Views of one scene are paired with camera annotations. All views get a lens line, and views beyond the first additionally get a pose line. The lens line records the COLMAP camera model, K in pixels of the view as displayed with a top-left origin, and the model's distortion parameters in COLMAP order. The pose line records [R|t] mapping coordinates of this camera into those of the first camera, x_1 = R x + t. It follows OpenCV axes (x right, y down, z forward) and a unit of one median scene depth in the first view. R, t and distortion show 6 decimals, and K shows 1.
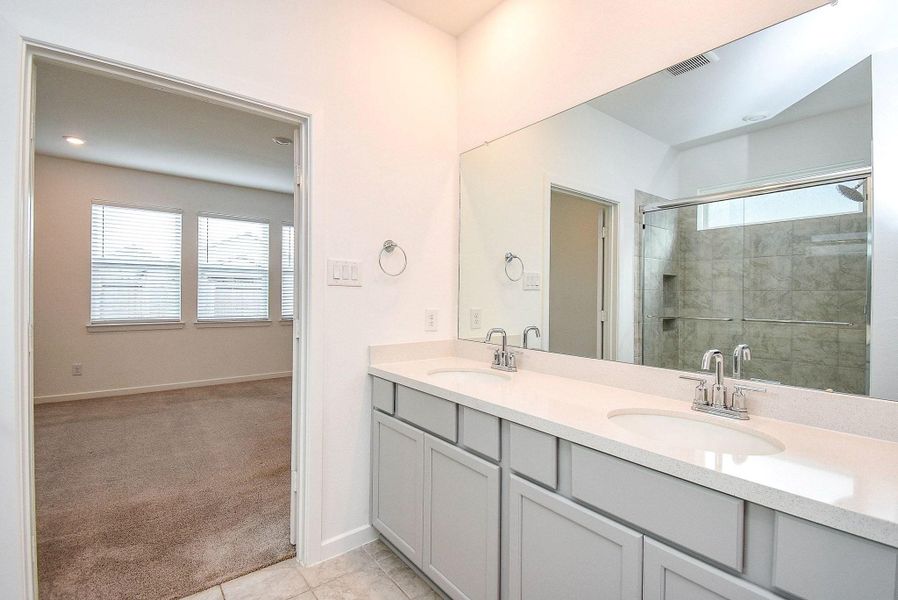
lens RADIAL K [[398.7, 0, 447.0], [0, 398.7, 298.3], [0, 0, 1]] dist [0.025192, -0.022496]
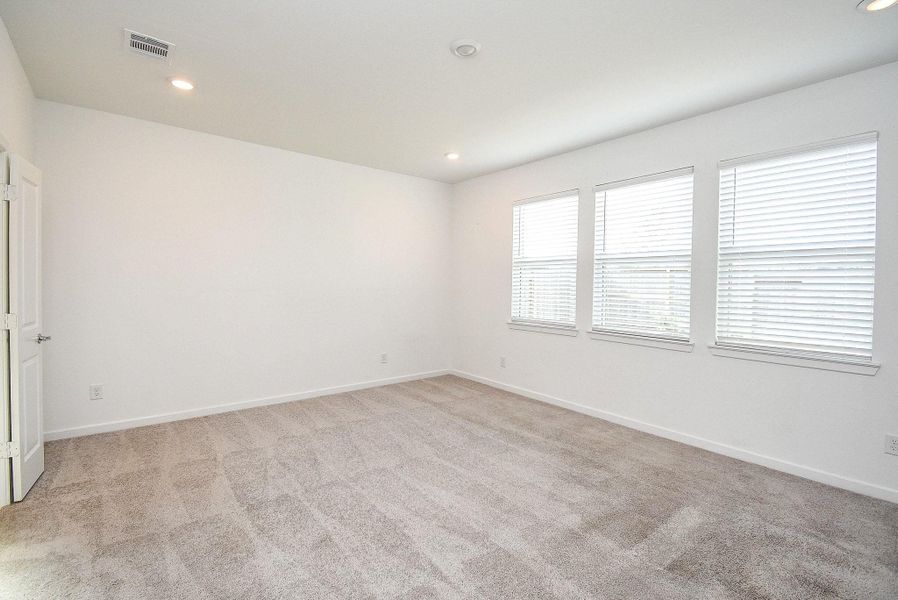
lens RADIAL K [[398.7, 0, 447.0], [0, 398.7, 298.3], [0, 0, 1]] dist [0.025192, -0.022496]
pose [[0.016636, 0.030897, -0.999384, 0.327354], [-0.016108, 0.999401, 0.030629, -0.050230], [0.999732, 0.015589, 0.017123, 1.651361]]
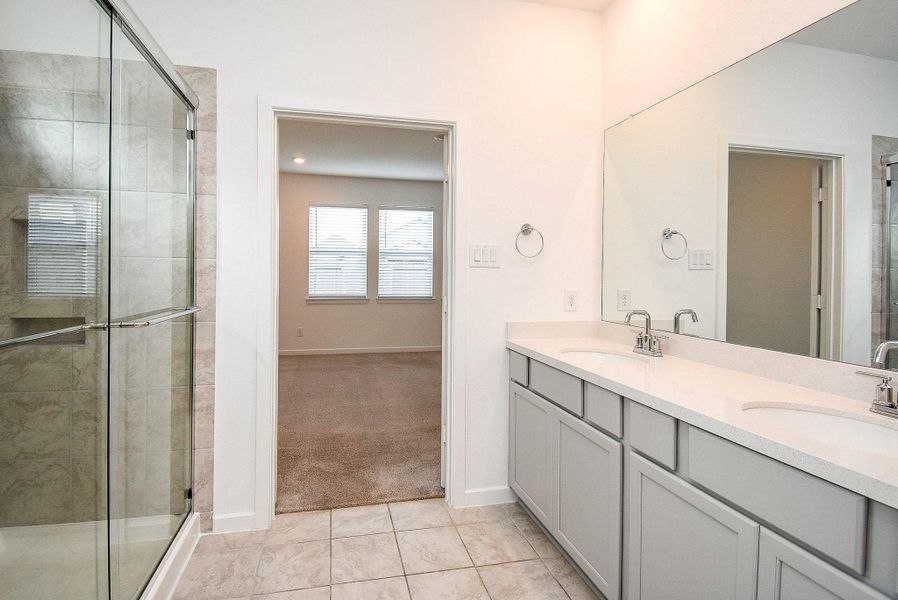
lens RADIAL K [[416.0, 0, 425.9], [0, 416.0, 277.0], [0, 0, 1]] dist [0.001028, -0.011674]
pose [[0.900699, 0.000848, -0.434442, 0.096031], [-0.002685, 0.999990, -0.003614, 0.001069], [0.434434, 0.004422, 0.900693, -0.115600]]
